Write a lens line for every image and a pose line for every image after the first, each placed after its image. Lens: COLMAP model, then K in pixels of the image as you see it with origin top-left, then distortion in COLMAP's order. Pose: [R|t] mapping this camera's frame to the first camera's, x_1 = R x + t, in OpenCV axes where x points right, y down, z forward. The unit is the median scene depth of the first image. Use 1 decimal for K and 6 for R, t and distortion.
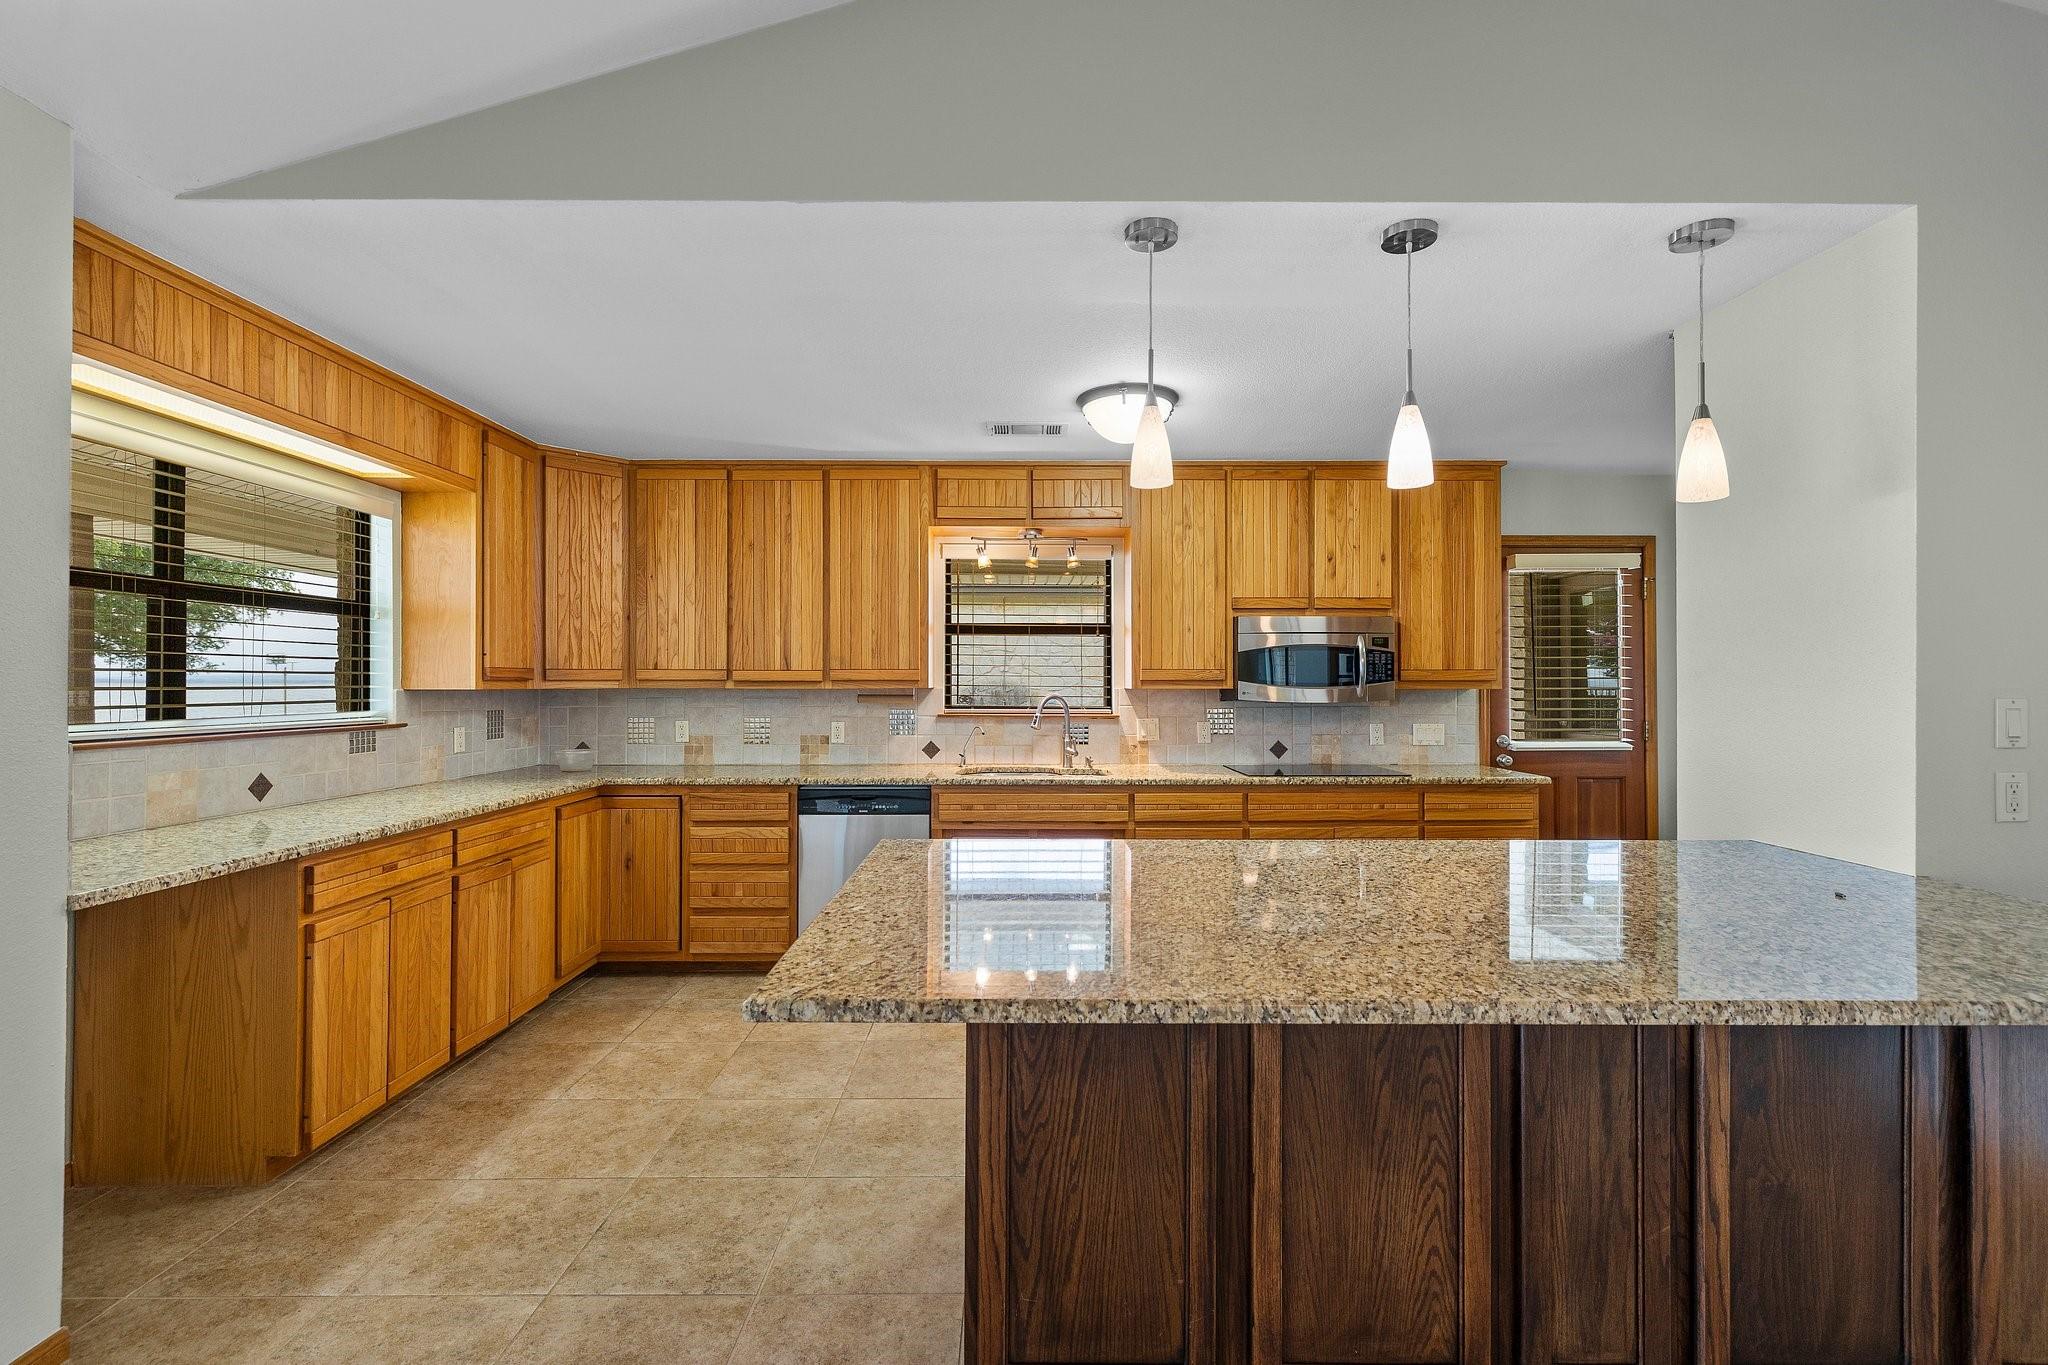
lens RADIAL K [[883.4, 0, 1023.3], [0, 883.4, 675.5], [0, 0, 1]] dist [0.002984, -0.000251]
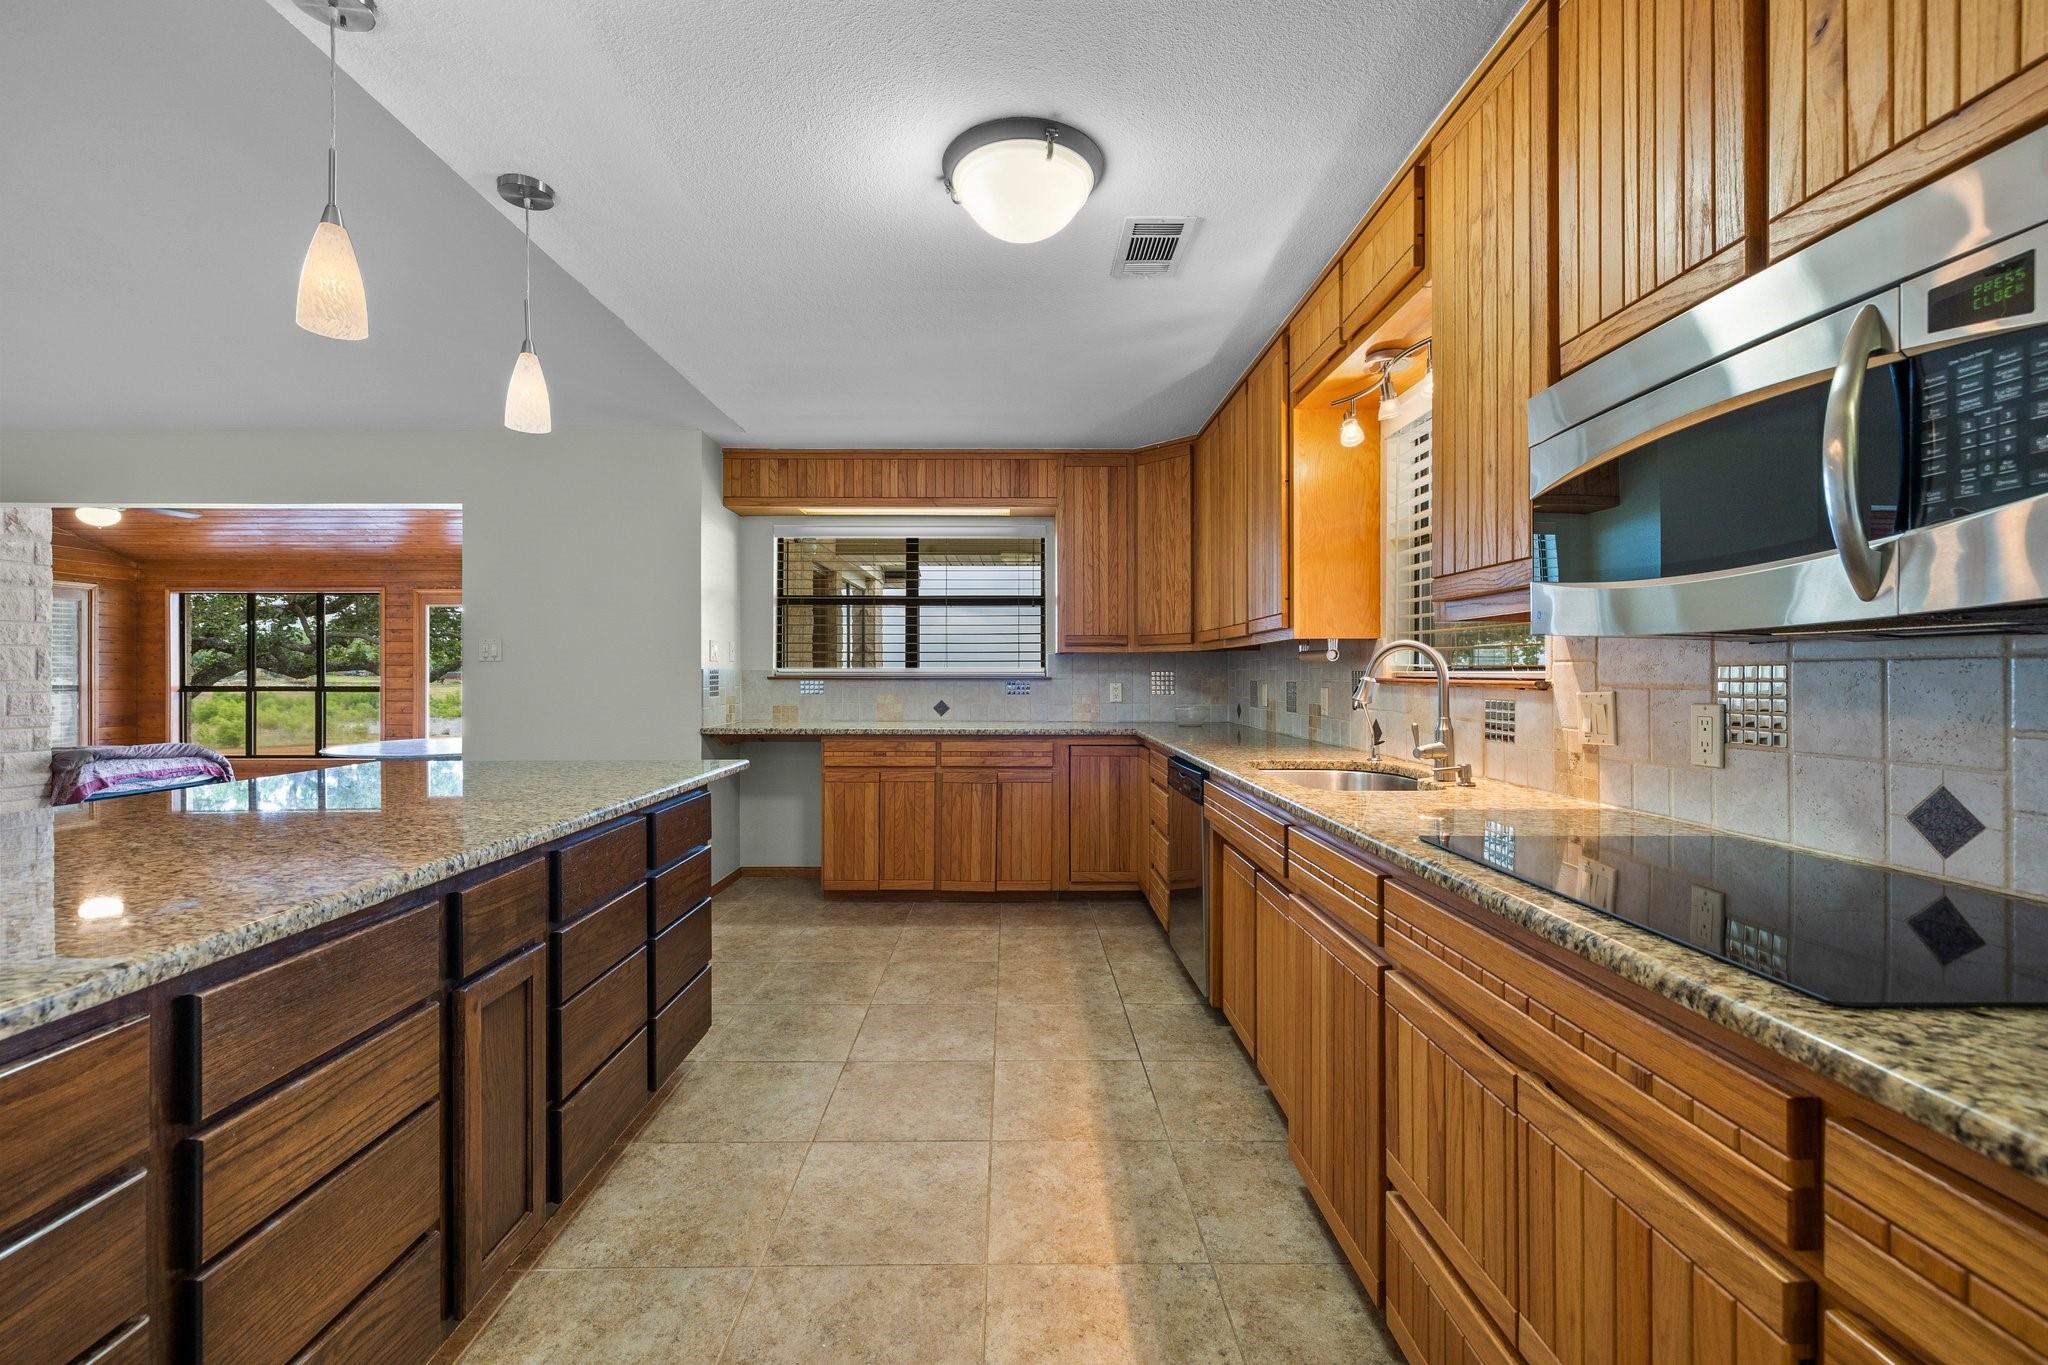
lens RADIAL K [[855.7, 0, 1018.1], [0, 855.7, 674.9], [0, 0, 1]] dist [-0.000137, -0.000293]
pose [[0.003685, 0.000235, -0.999993, 0.584421], [0.008310, 0.999965, 0.000266, 0.041692], [0.999959, -0.008311, 0.003683, 0.789561]]
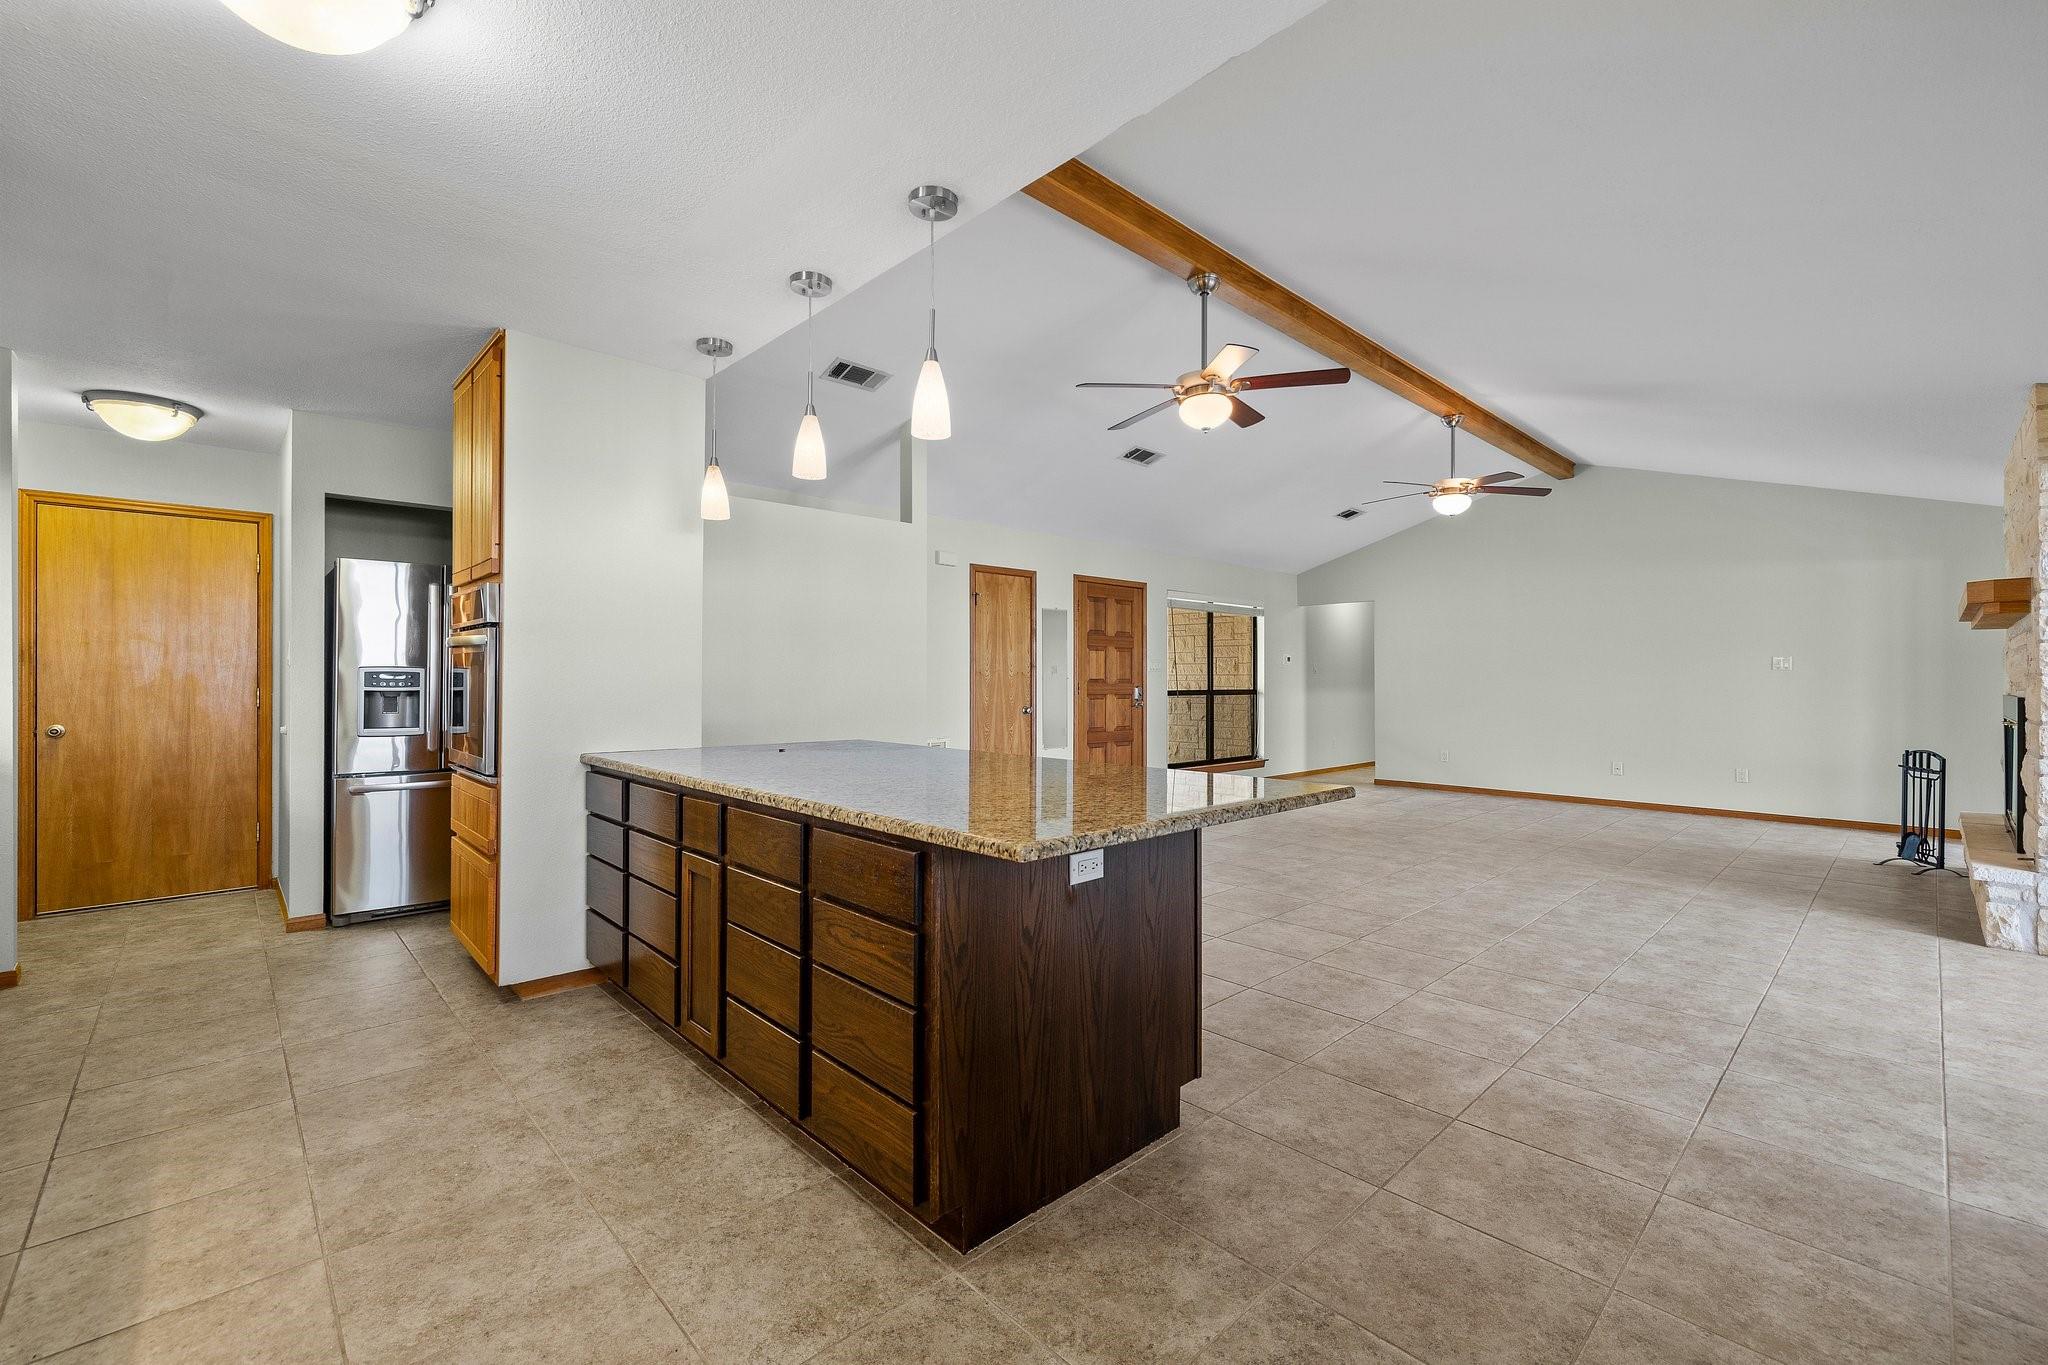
lens RADIAL K [[855.7, 0, 1018.1], [0, 855.7, 674.9], [0, 0, 1]] dist [-0.000137, -0.000293]
pose [[-0.679279, 0.002414, 0.733876, -0.343561], [-0.007489, 0.999920, -0.010220, 0.042916], [-0.733842, -0.012438, -0.679206, 0.811806]]
